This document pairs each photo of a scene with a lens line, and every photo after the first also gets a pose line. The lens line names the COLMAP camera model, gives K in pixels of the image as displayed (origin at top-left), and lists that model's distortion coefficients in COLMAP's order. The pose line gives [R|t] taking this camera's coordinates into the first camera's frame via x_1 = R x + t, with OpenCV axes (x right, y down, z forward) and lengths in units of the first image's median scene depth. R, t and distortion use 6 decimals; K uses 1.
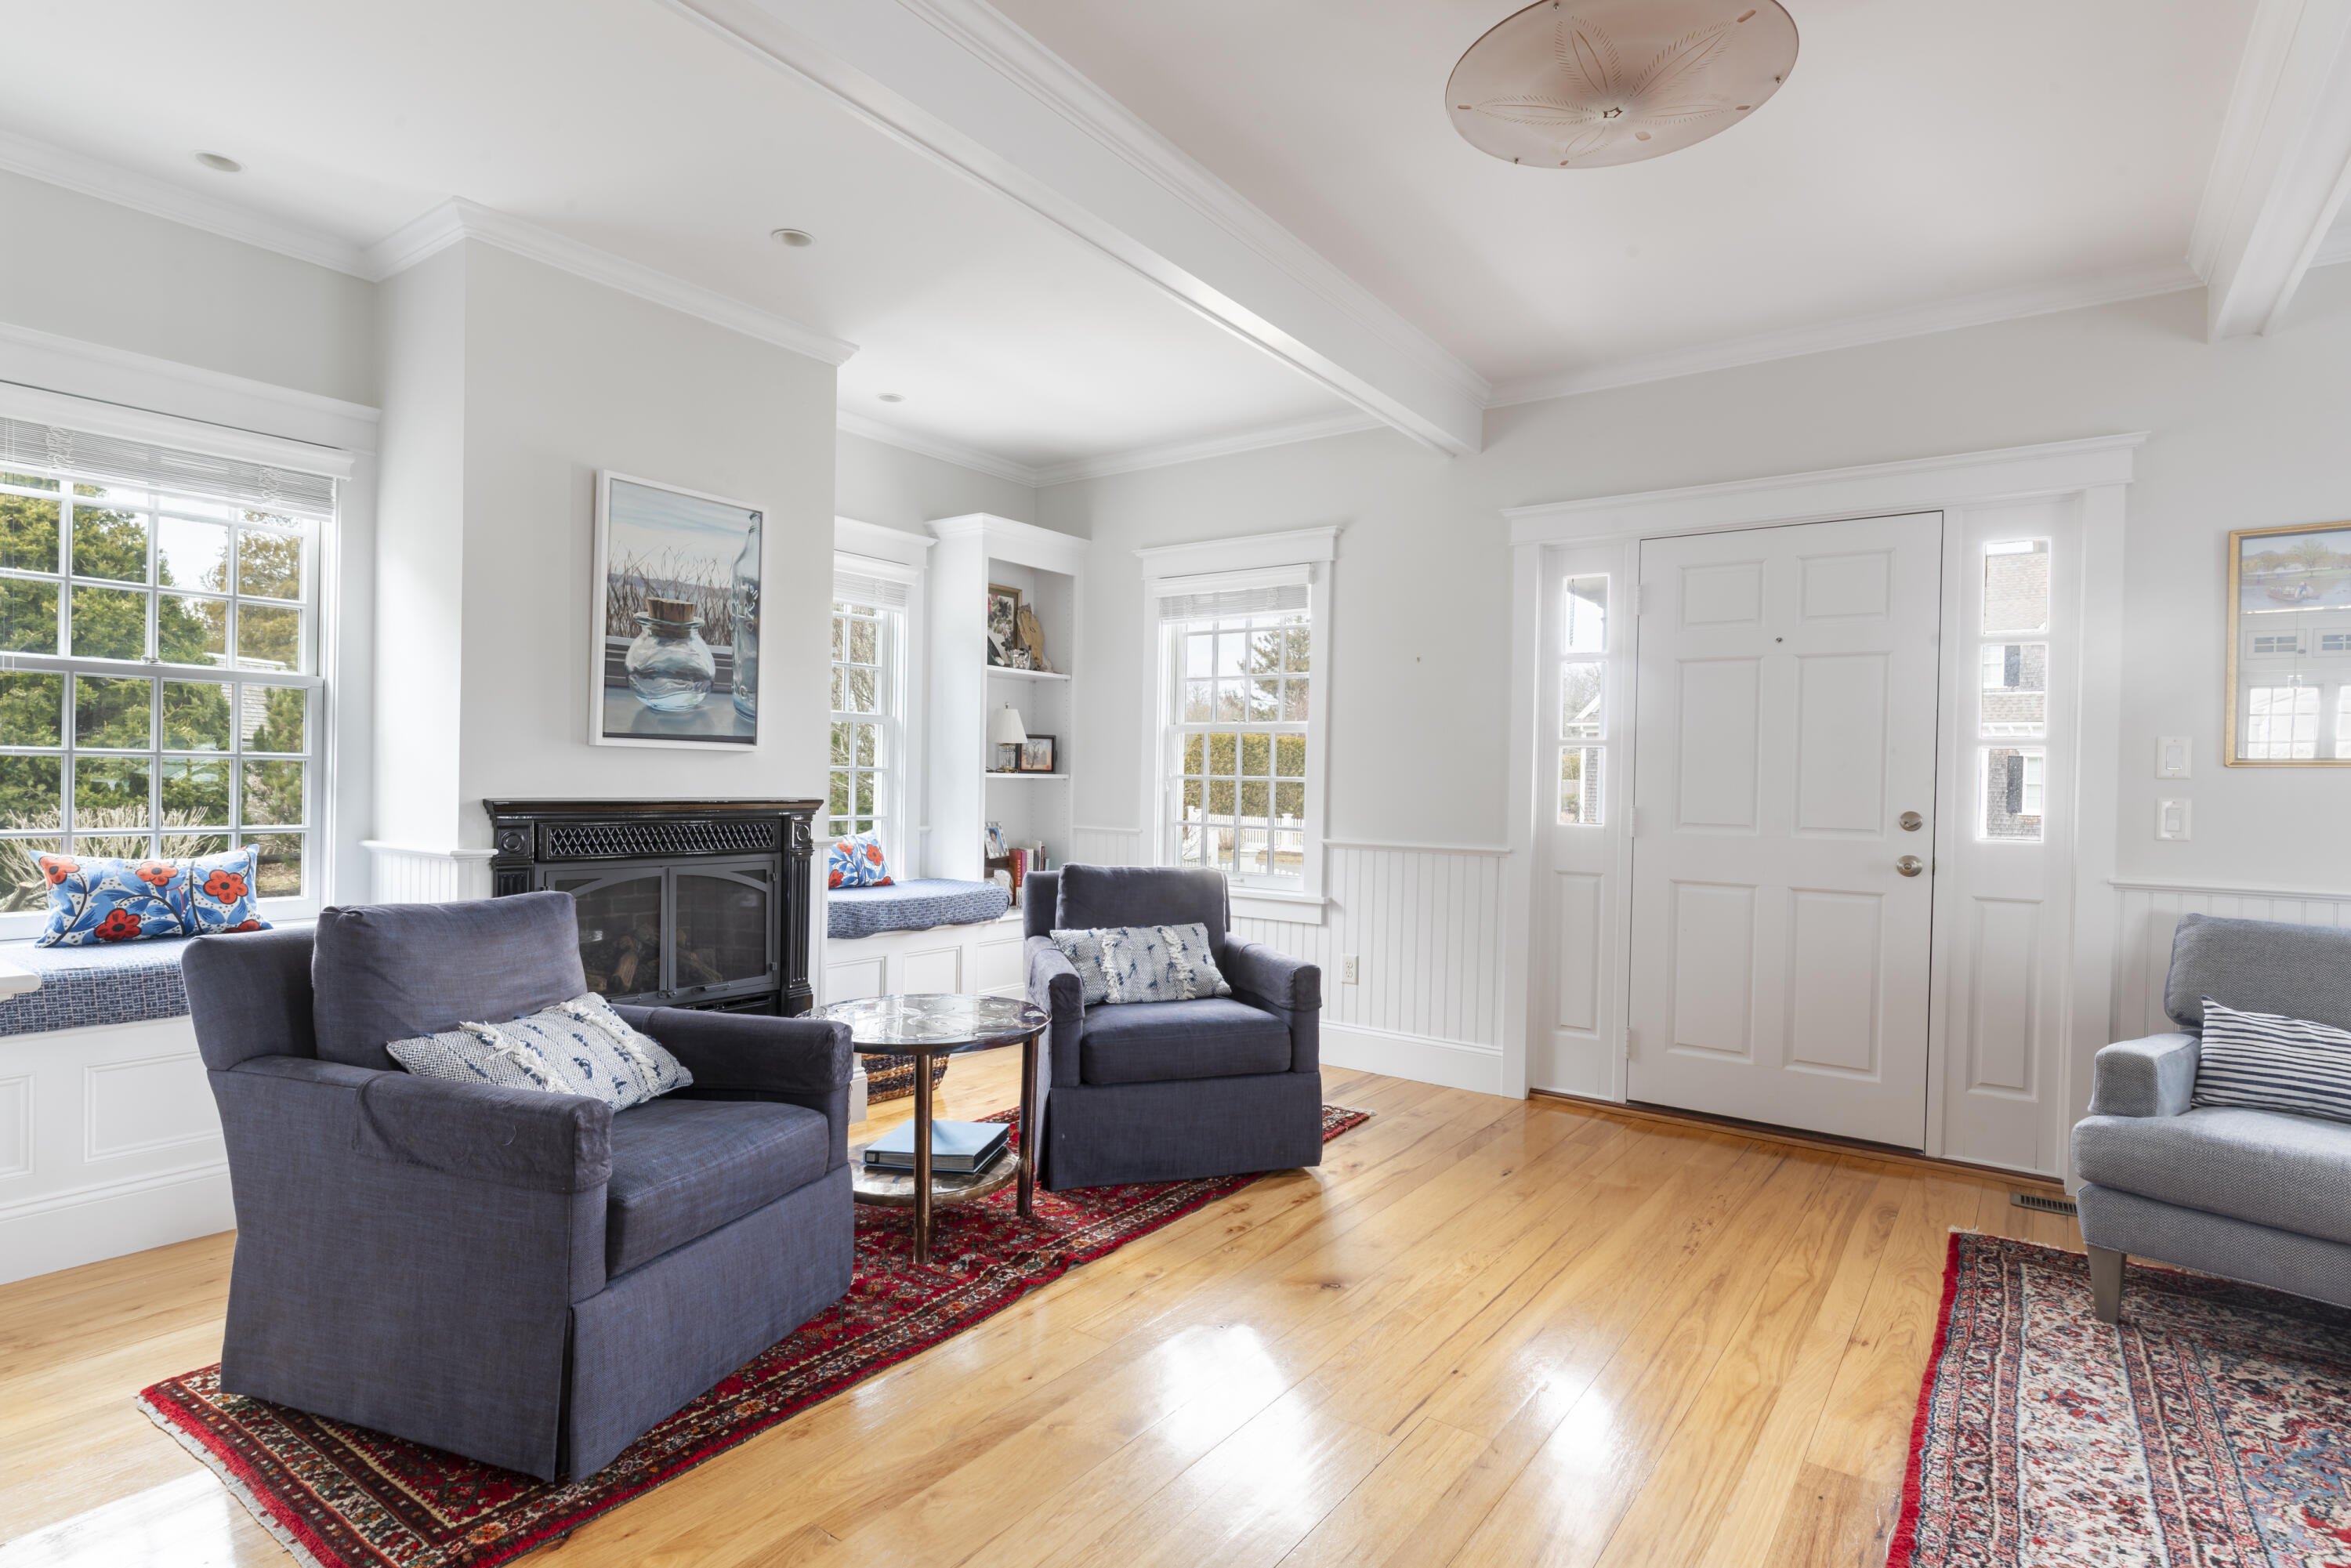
lens RADIAL K [[1203.0, 0, 1173.1], [0, 1203.0, 784.5], [0, 0, 1]] dist [0.003074, -0.001655]
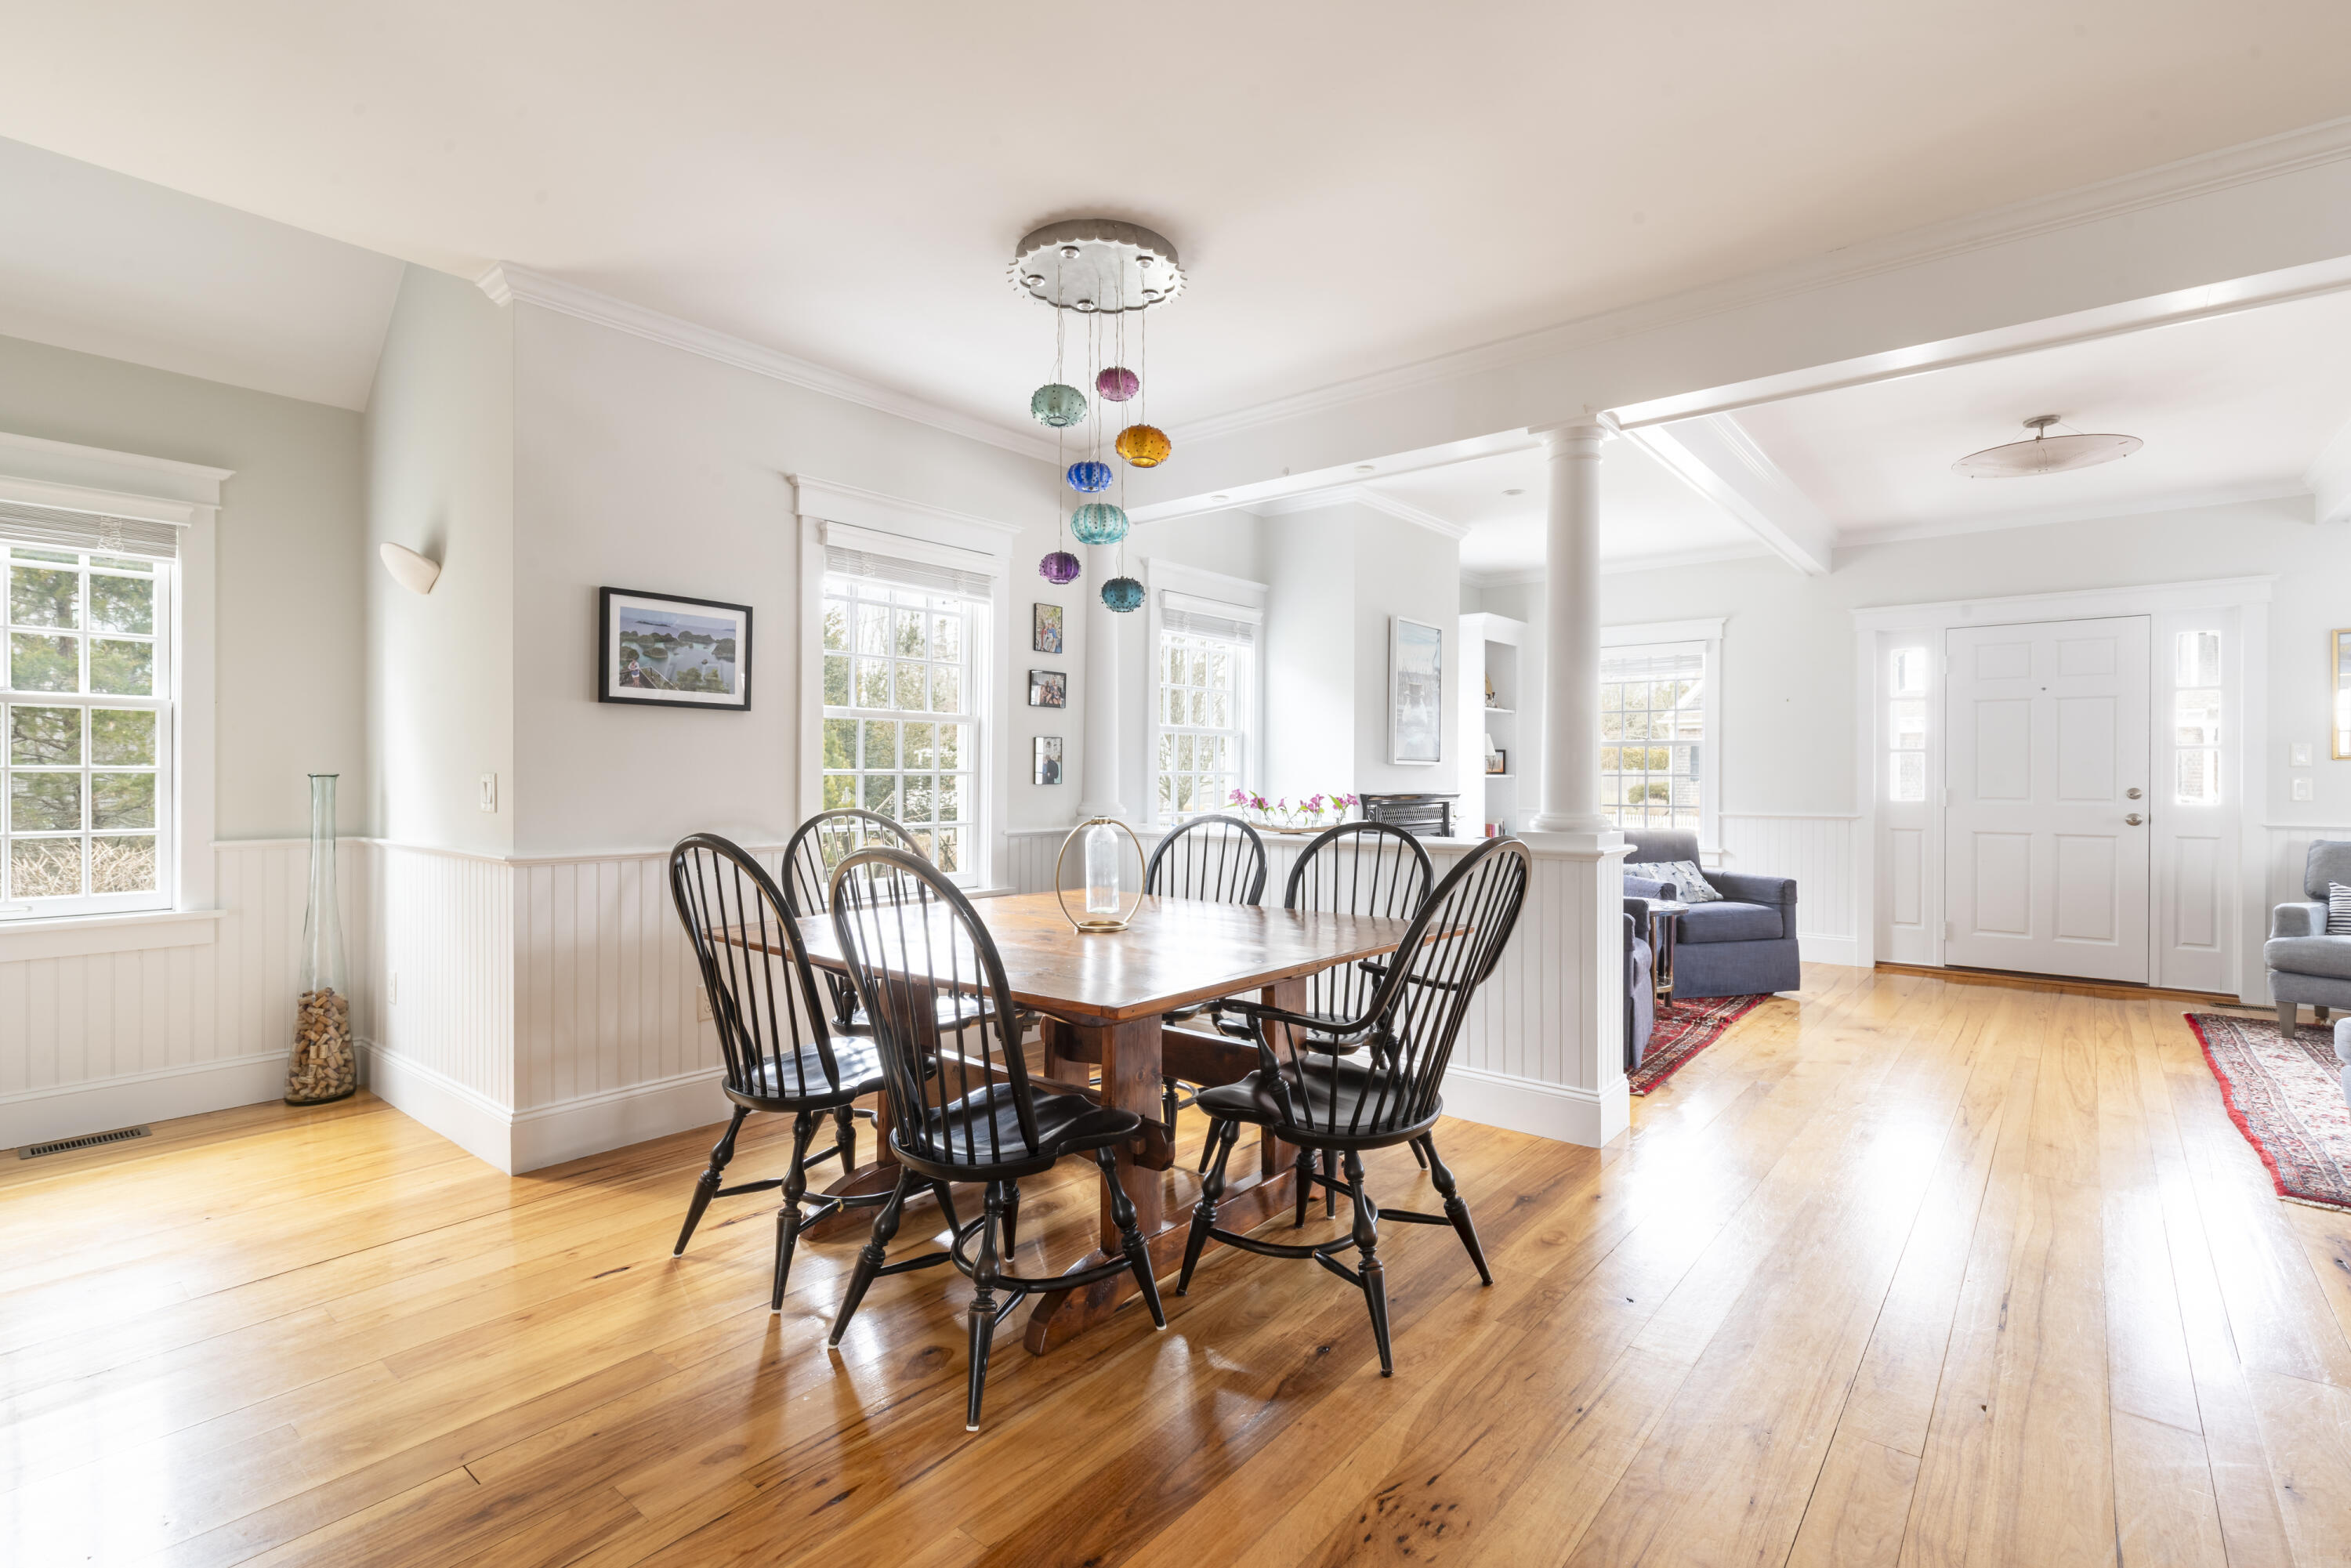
lens RADIAL K [[1098.1, 0, 1173.5], [0, 1098.1, 774.2], [0, 0, 1]] dist [0.000345, 0.001207]
pose [[0.997975, -0.017555, -0.061130, -0.685042], [0.017159, 0.999828, -0.006998, -0.010679], [0.061242, 0.005935, 0.998105, -0.678244]]
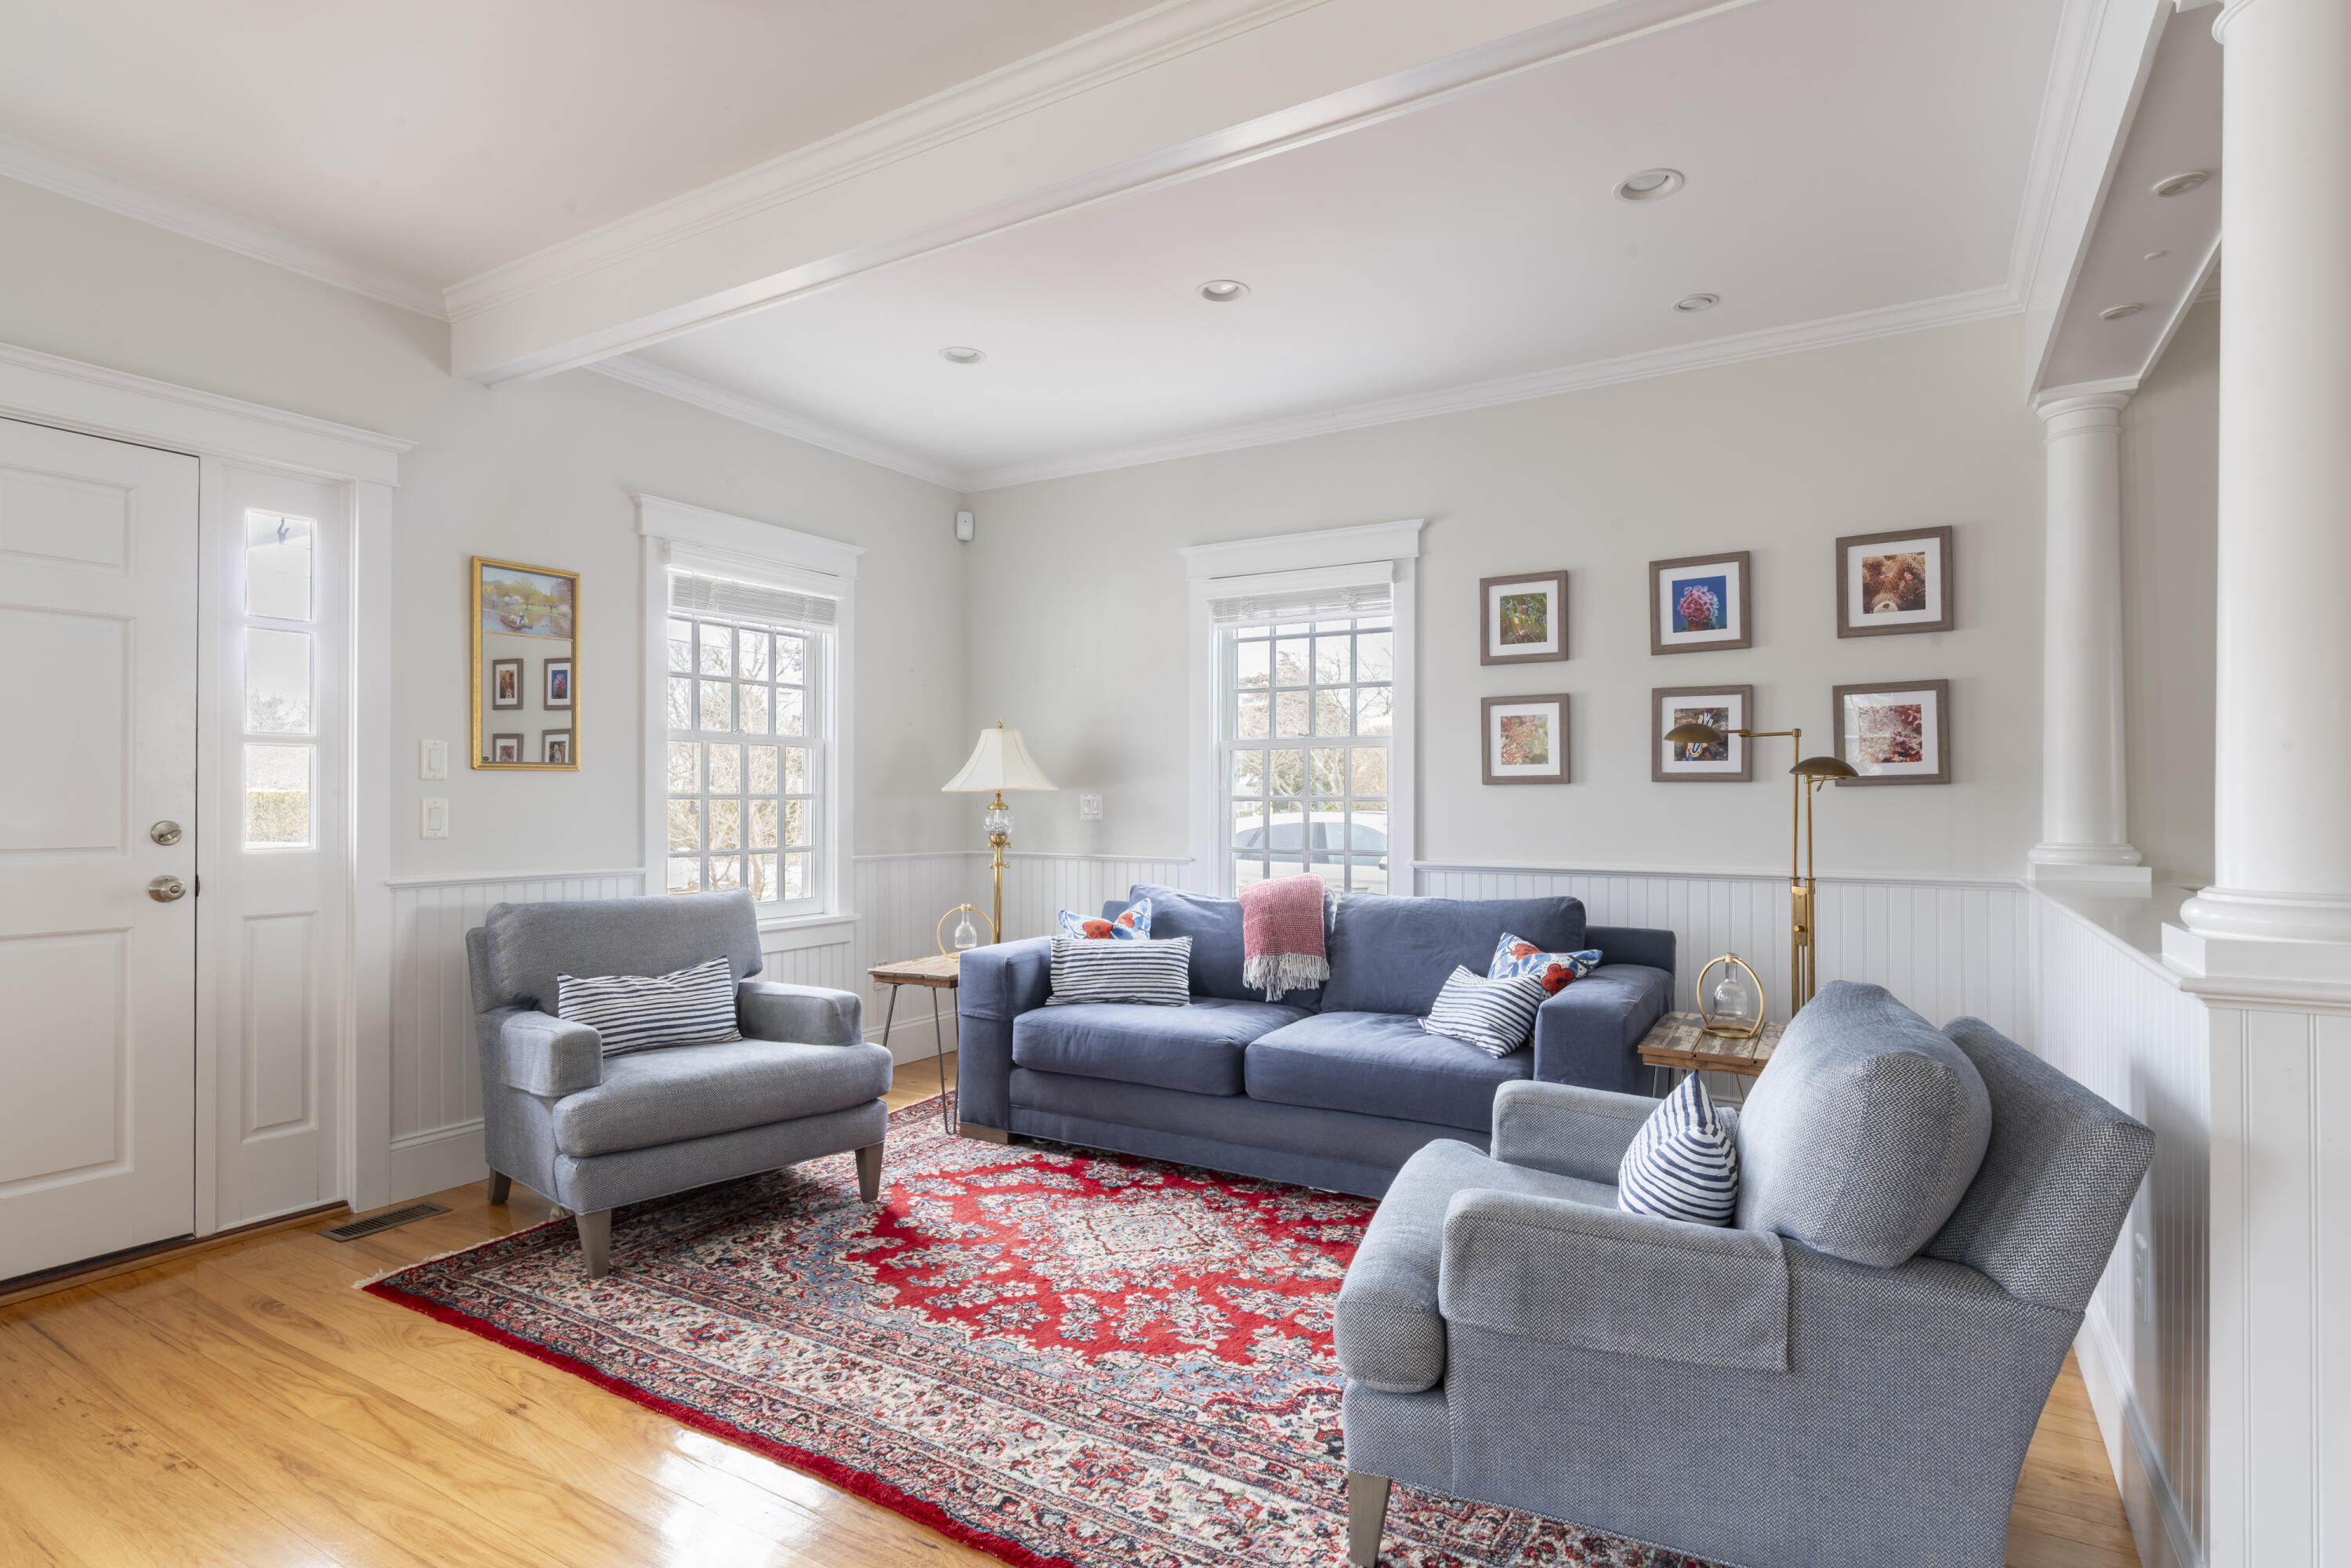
lens RADIAL K [[1203.0, 0, 1183.2], [0, 1203.0, 789.4], [0, 0, 1]] dist [0.003074, -0.001655]
pose [[-0.096492, -0.011846, 0.995263, -0.258606], [0.001451, 0.999926, 0.012042, -0.007294], [-0.995333, 0.002607, -0.096468, 0.412230]]
